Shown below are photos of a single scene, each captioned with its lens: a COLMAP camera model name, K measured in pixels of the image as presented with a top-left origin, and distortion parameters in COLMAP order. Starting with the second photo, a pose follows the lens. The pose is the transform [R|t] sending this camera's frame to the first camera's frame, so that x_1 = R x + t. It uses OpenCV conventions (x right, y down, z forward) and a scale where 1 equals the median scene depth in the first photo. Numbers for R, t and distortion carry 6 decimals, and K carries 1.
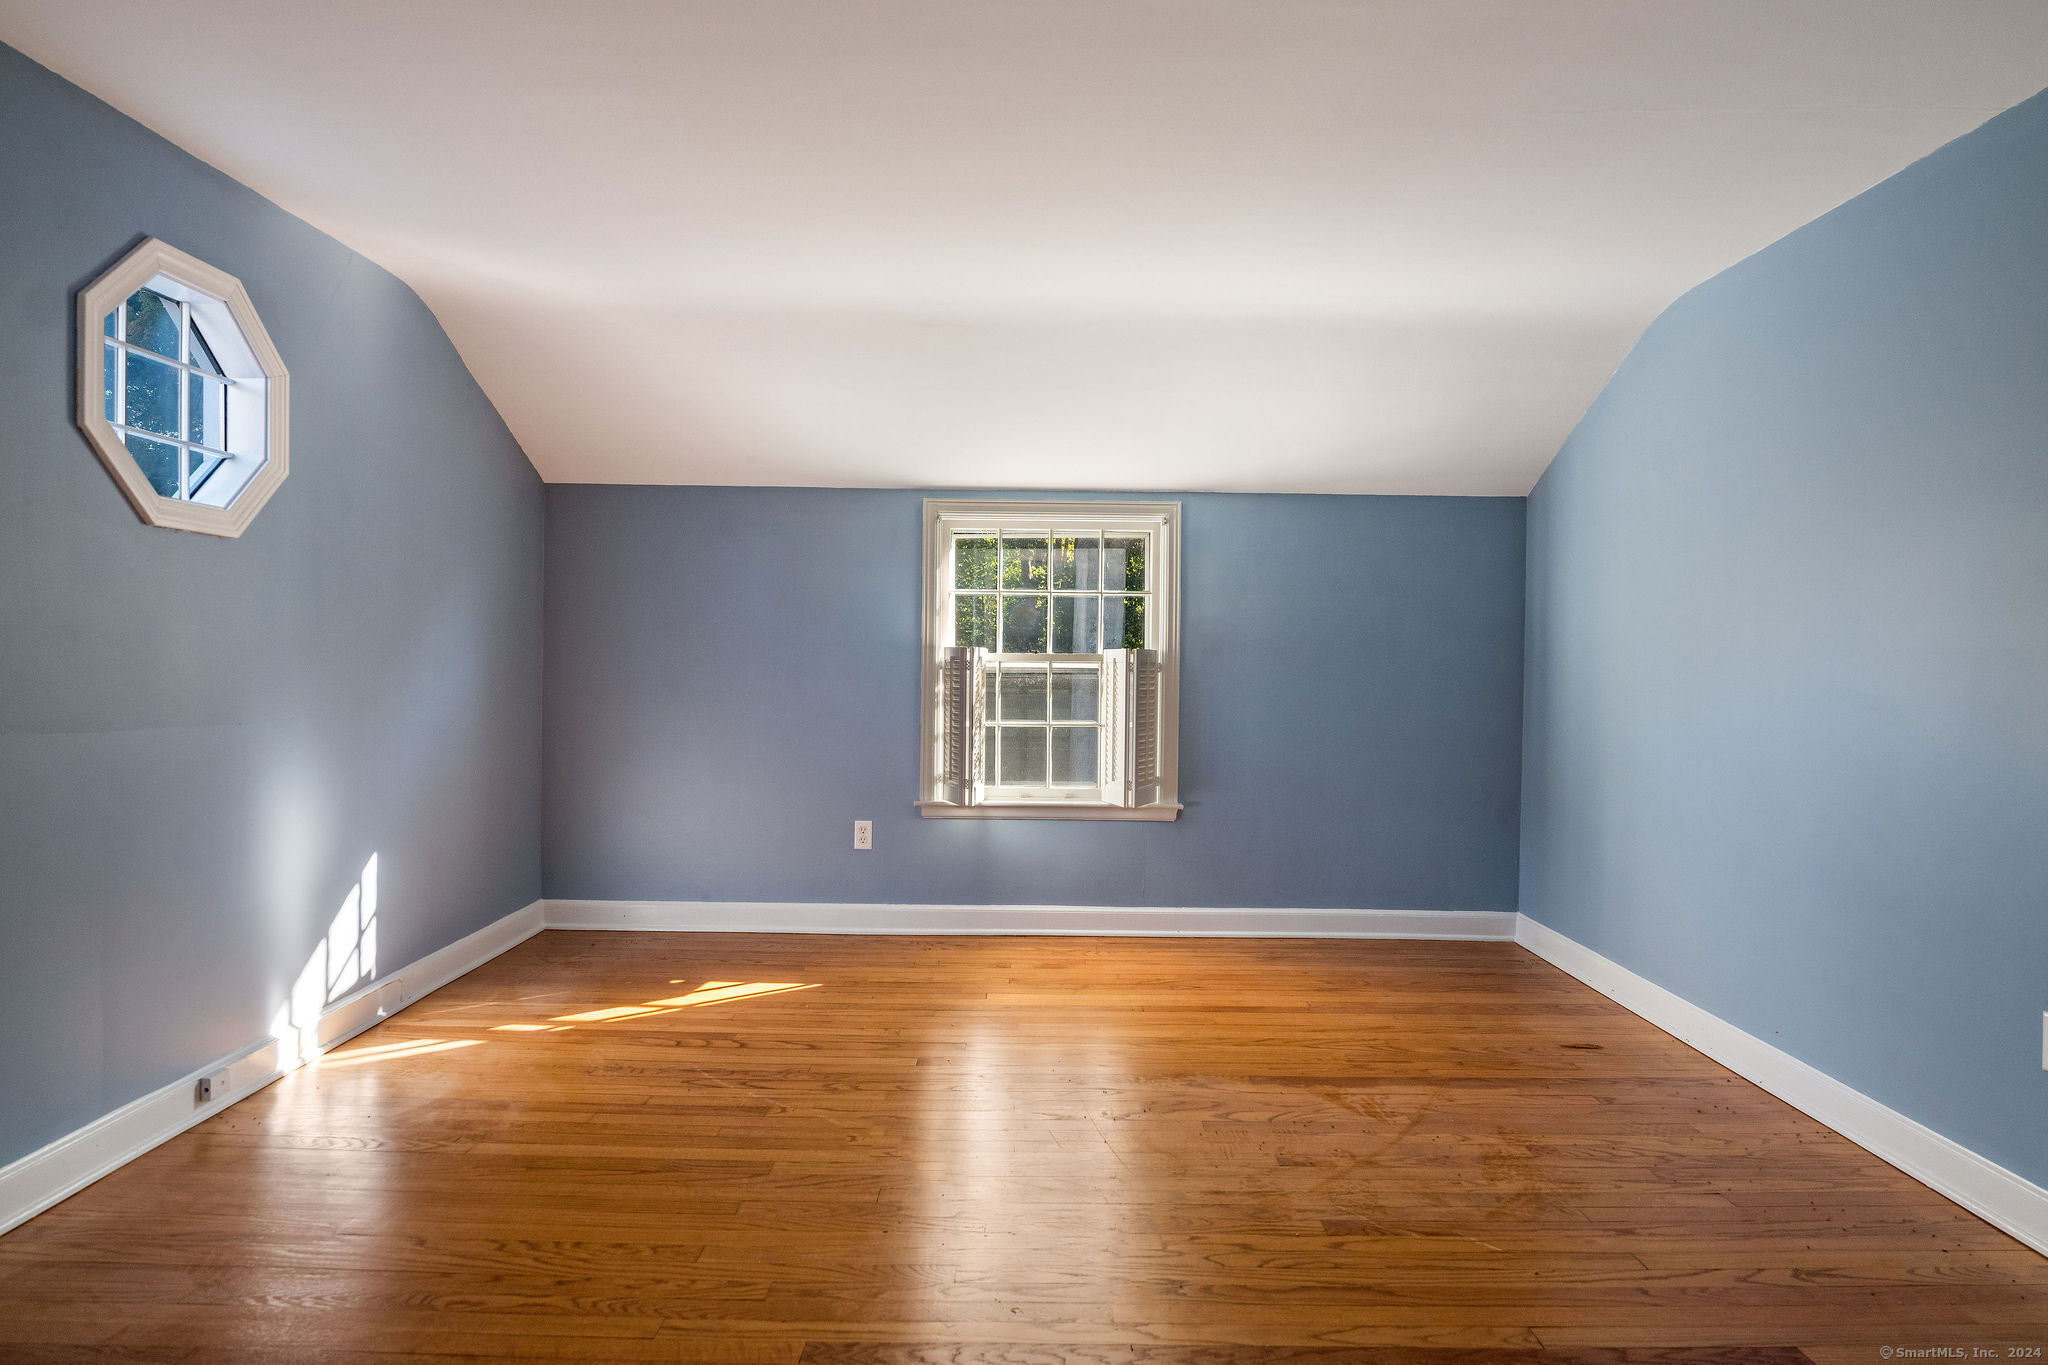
lens RADIAL K [[1122.4, 0, 1016.6], [0, 1122.4, 668.4], [0, 0, 1]] dist [0.016088, -0.005186]
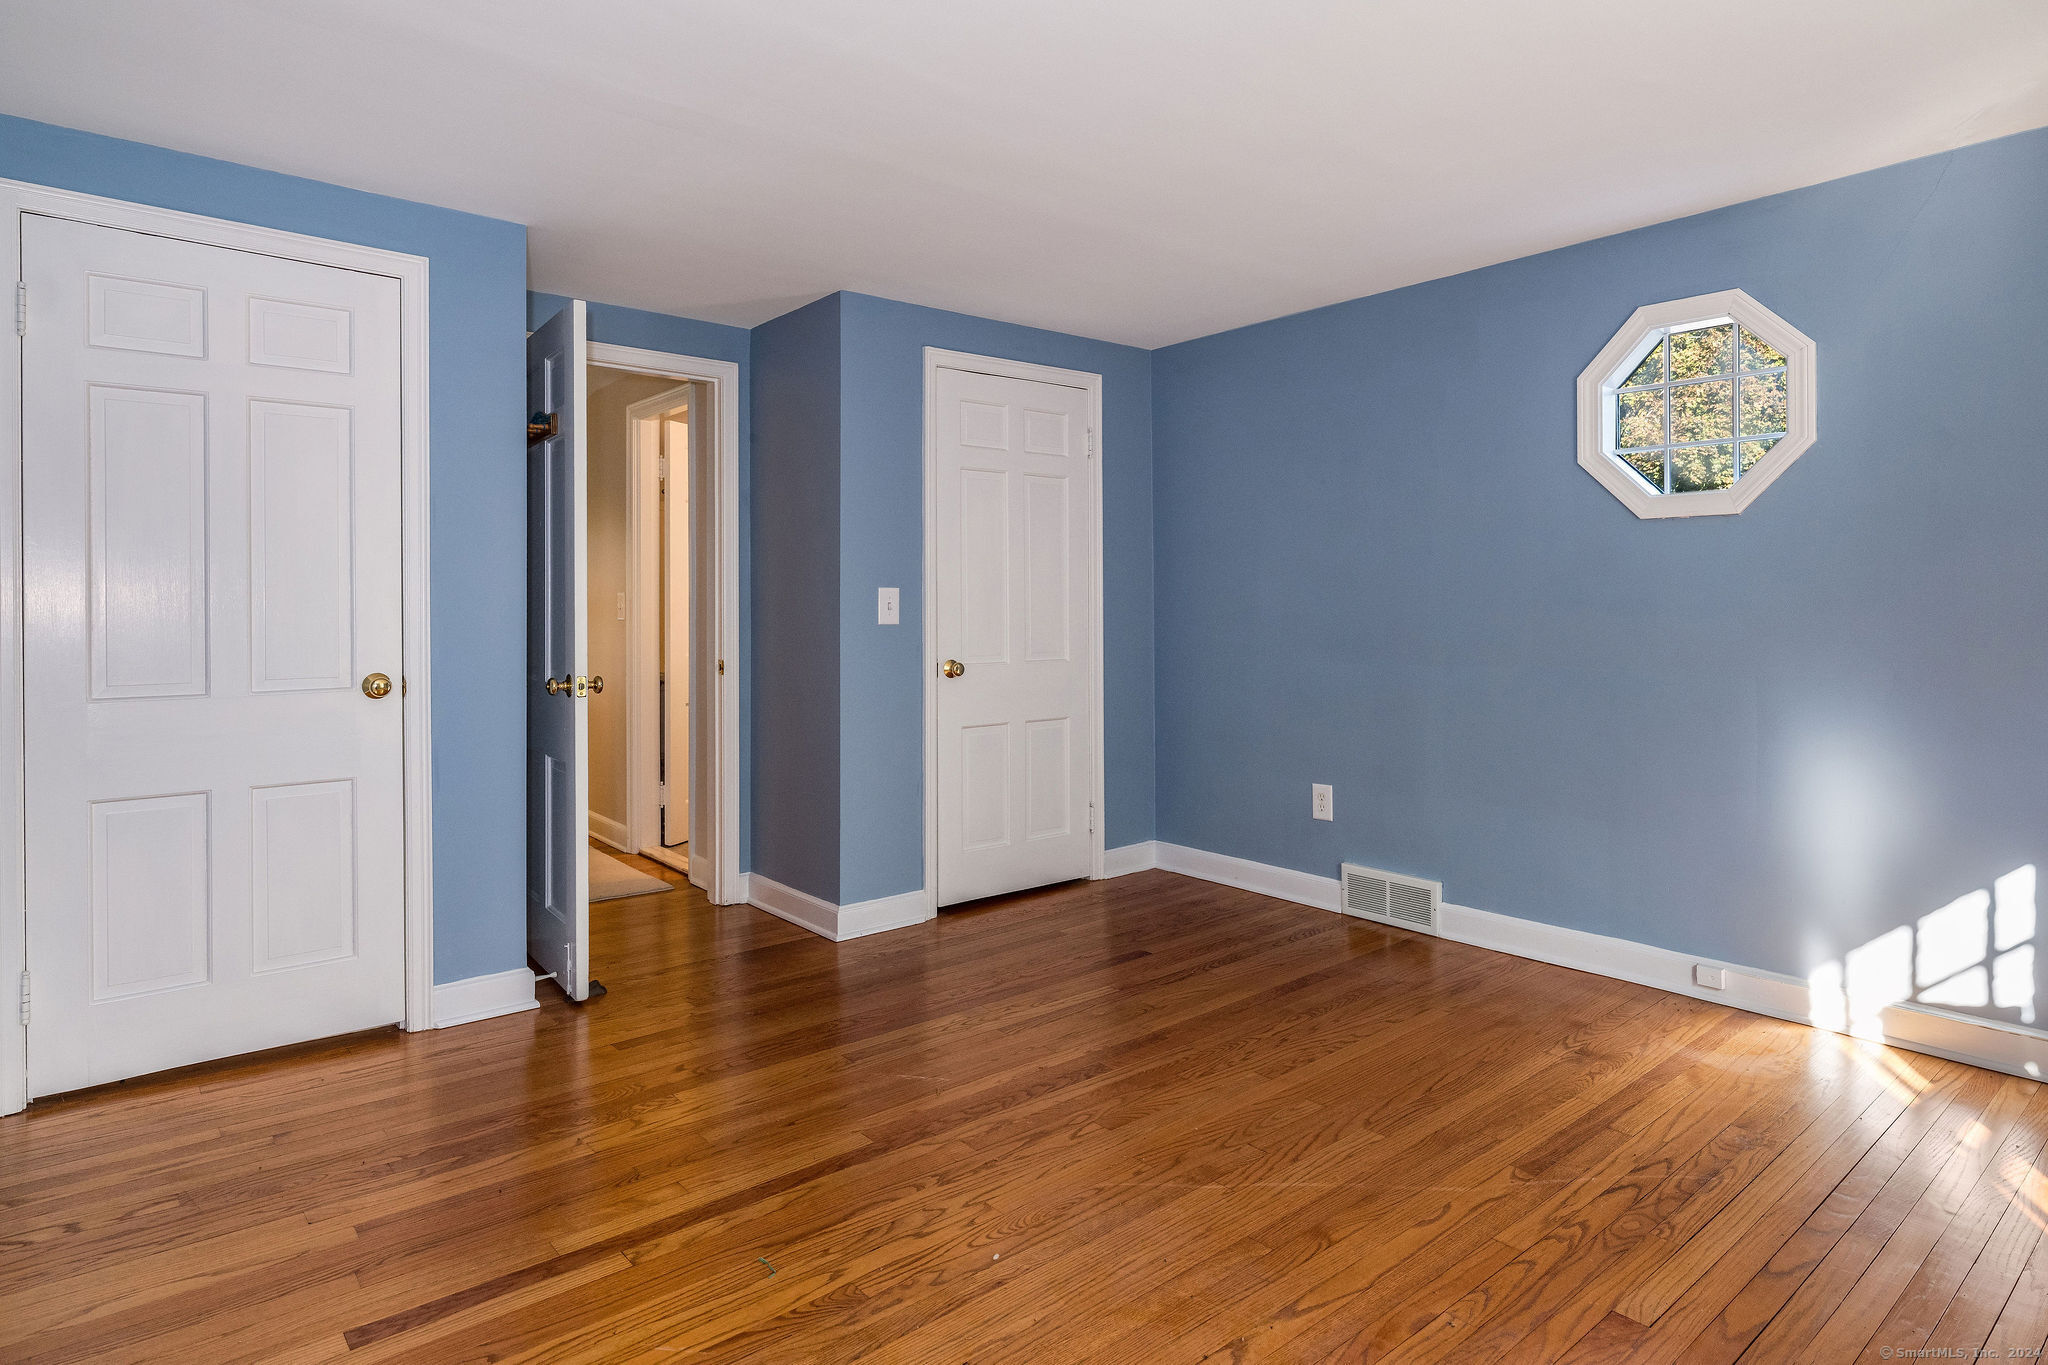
lens RADIAL K [[1122.4, 0, 1039.2], [0, 1122.4, 620.2], [0, 0, 1]] dist [0.016088, -0.005186]
pose [[-0.758137, -0.002173, -0.652092, 0.543836], [-0.013134, 0.999842, 0.011938, -0.010695], [0.651963, 0.017615, -0.758046, 1.294286]]
